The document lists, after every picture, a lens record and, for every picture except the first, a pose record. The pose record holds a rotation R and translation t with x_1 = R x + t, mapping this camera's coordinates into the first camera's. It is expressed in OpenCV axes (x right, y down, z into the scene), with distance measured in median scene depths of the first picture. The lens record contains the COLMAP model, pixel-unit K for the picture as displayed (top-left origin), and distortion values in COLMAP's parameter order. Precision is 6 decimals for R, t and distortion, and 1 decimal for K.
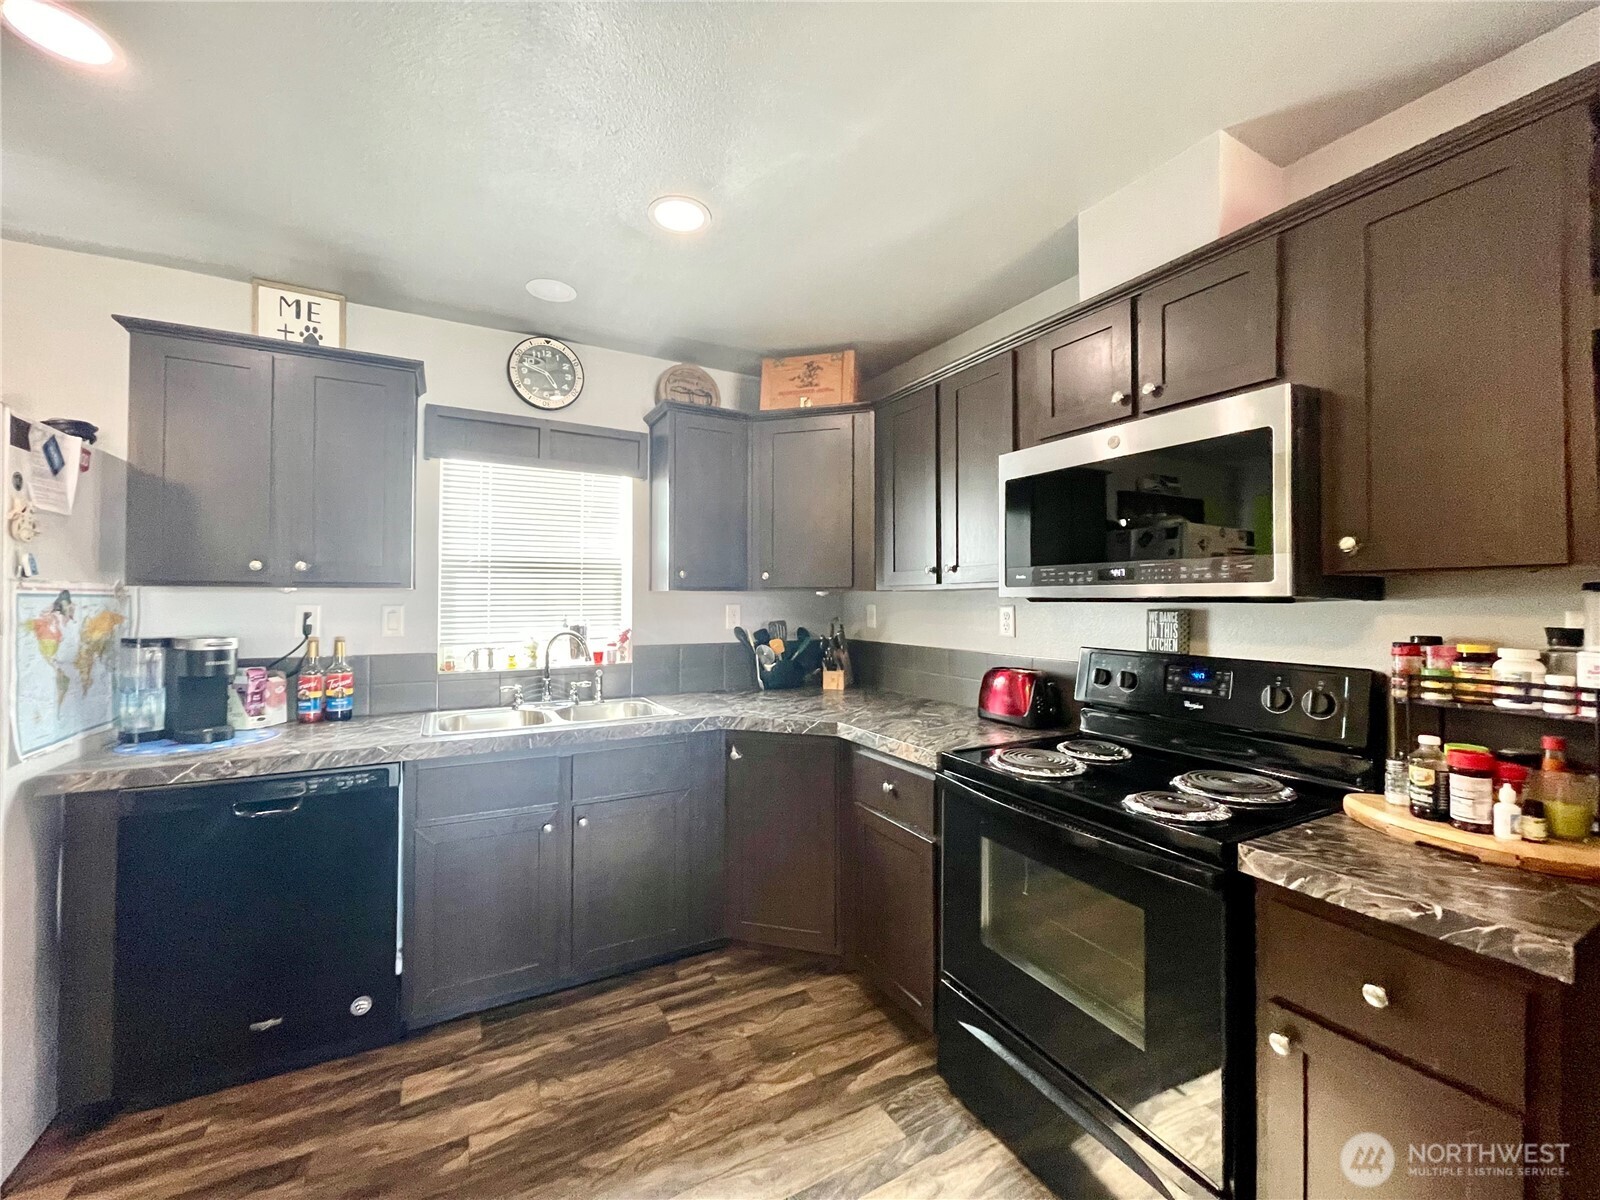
lens RADIAL K [[644.2, 0, 794.6], [0, 644.2, 596.0], [0, 0, 1]] dist [-0.000013, 0.000023]
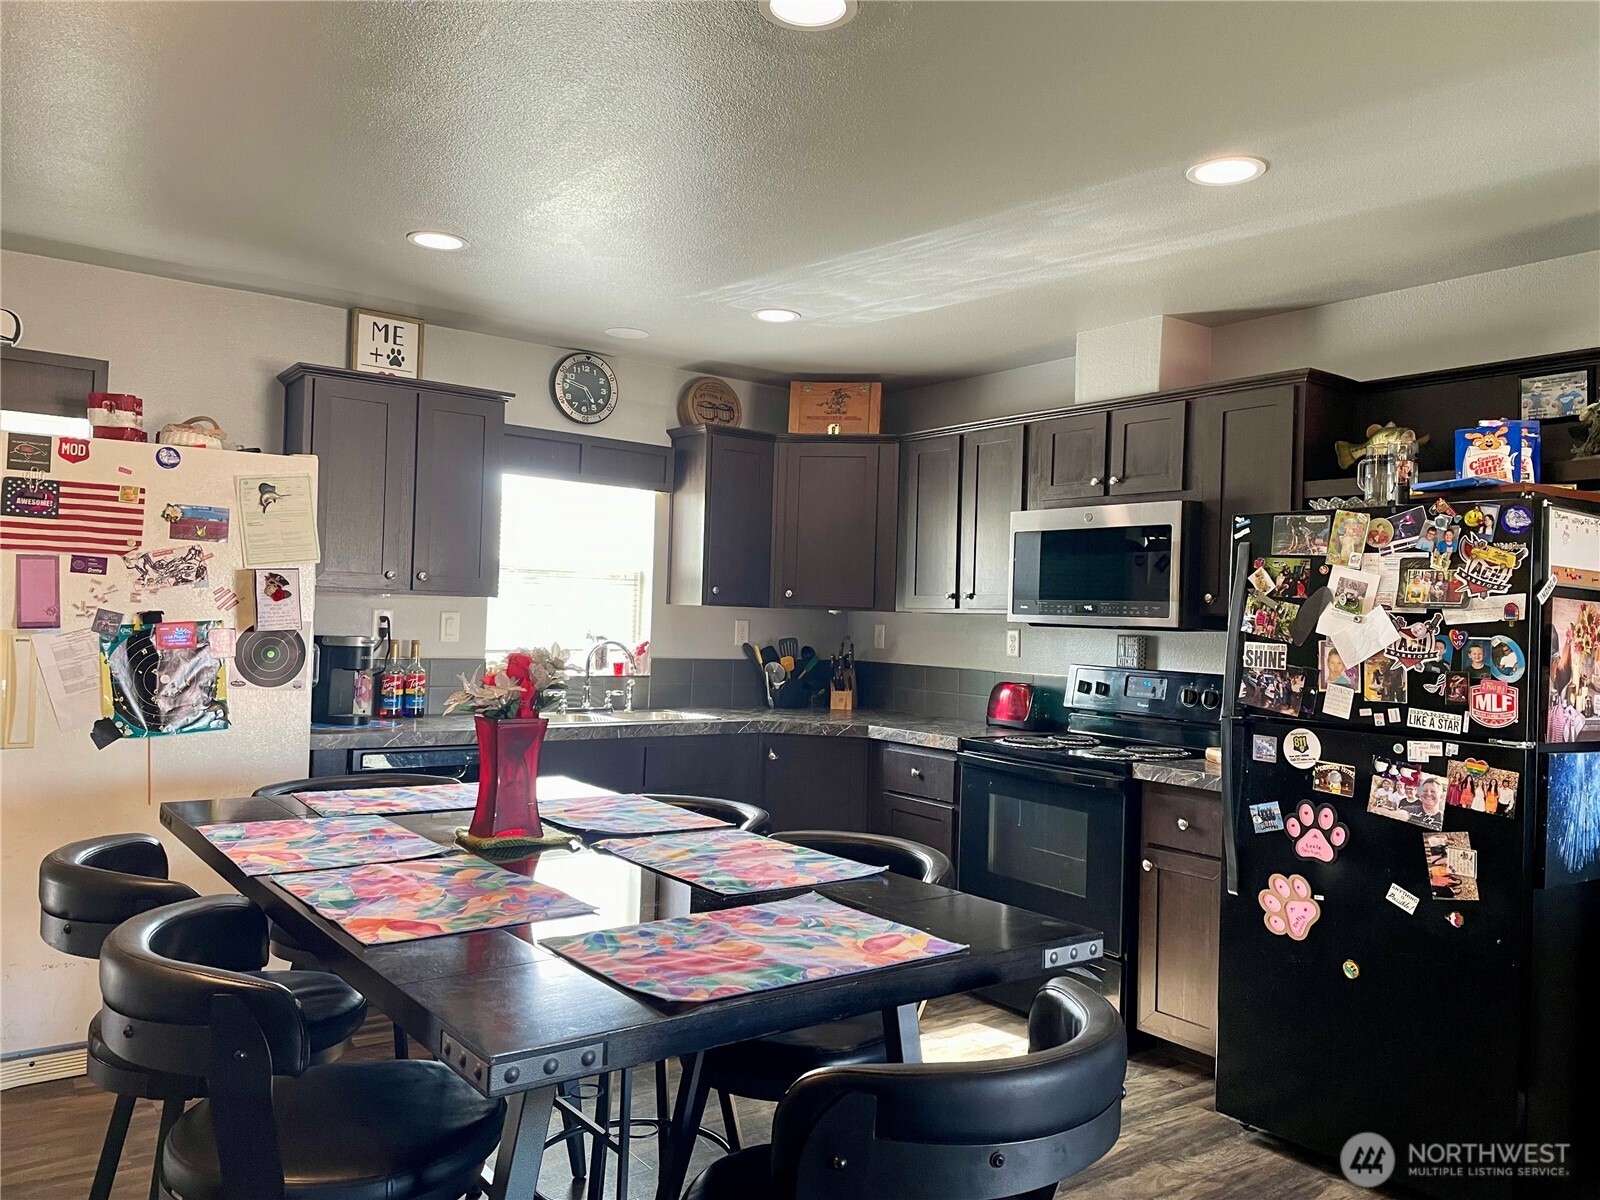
lens RADIAL K [[1211.8, 0, 800.1], [0, 1211.8, 601.7], [0, 0, 1]] dist [0.054109, -0.020886]
pose [[0.989319, 0.033079, 0.141965, -0.367504], [-0.032563, 0.999452, -0.005957, -0.008801], [-0.142084, 0.001270, 0.989854, -1.125037]]
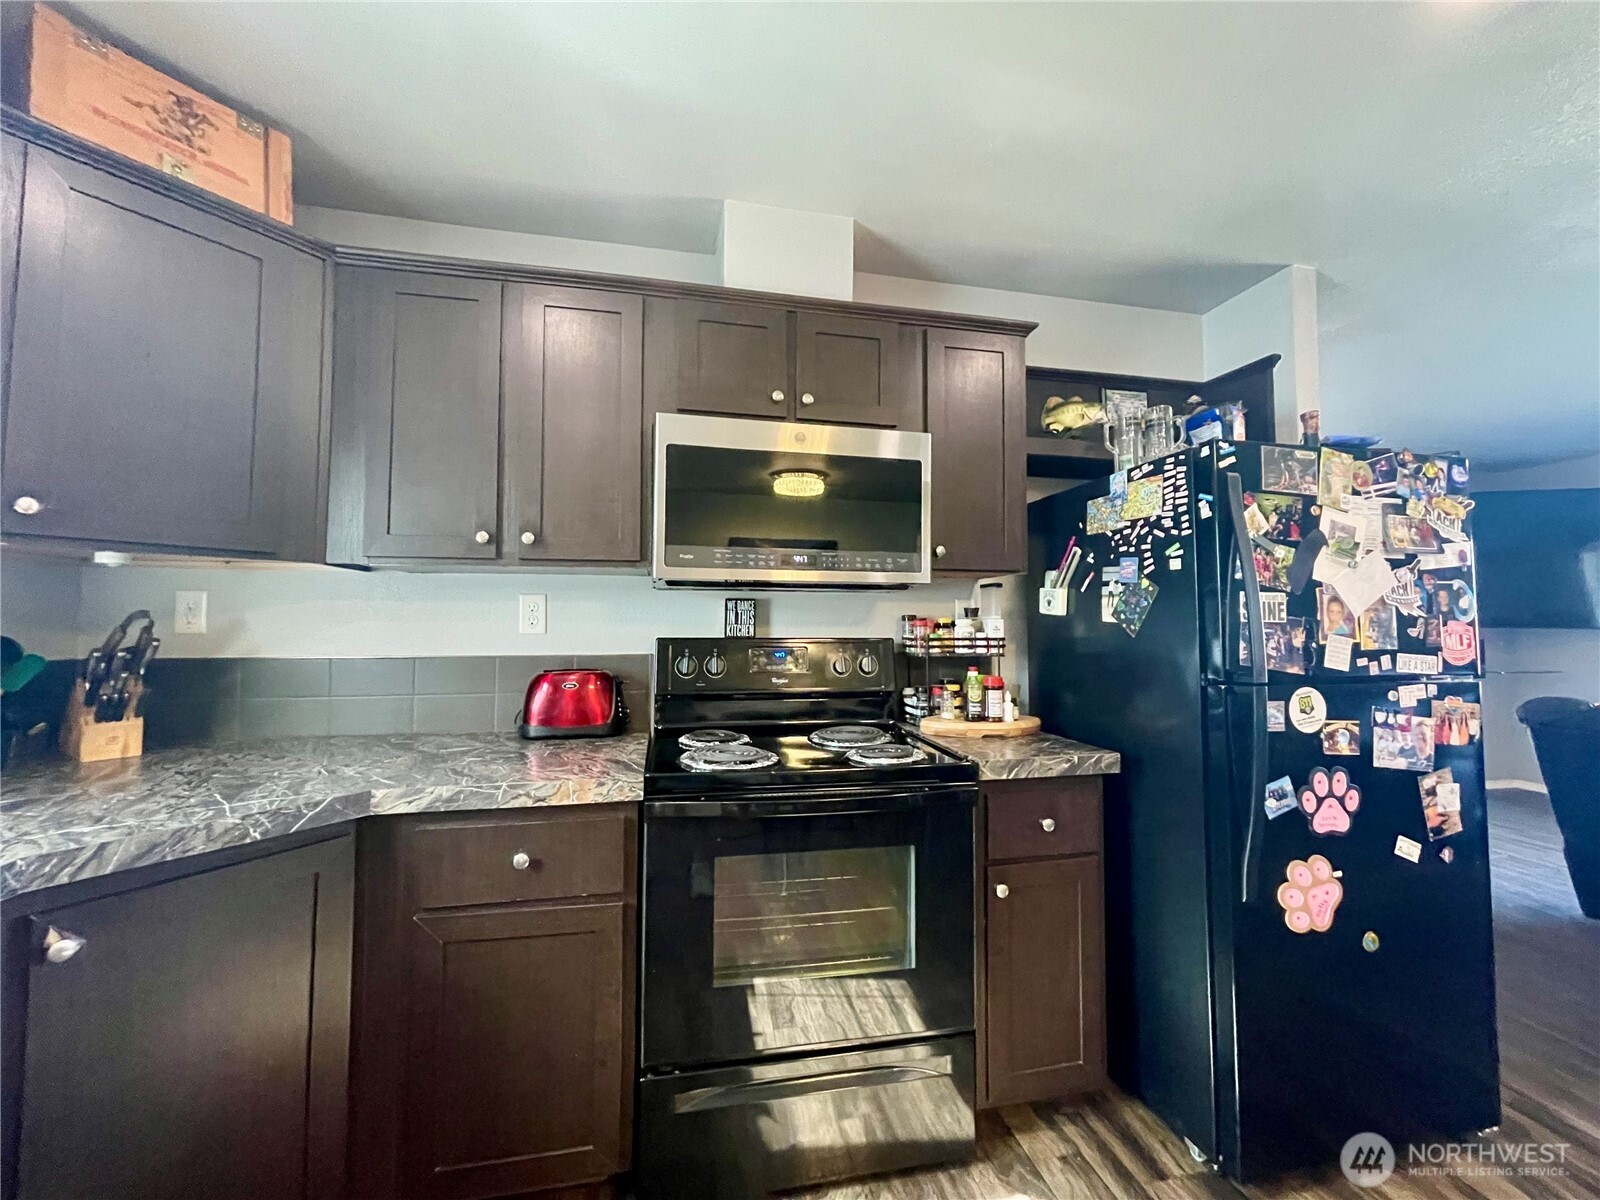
lens RADIAL K [[644.2, 0, 821.8], [0, 644.2, 588.1], [0, 0, 1]] dist [-0.000013, 0.000023]
pose [[0.279979, 0.046373, 0.958885, -0.364373], [-0.010339, 0.998920, -0.045290, 0.043248], [-0.959950, 0.002766, 0.280156, 0.467580]]
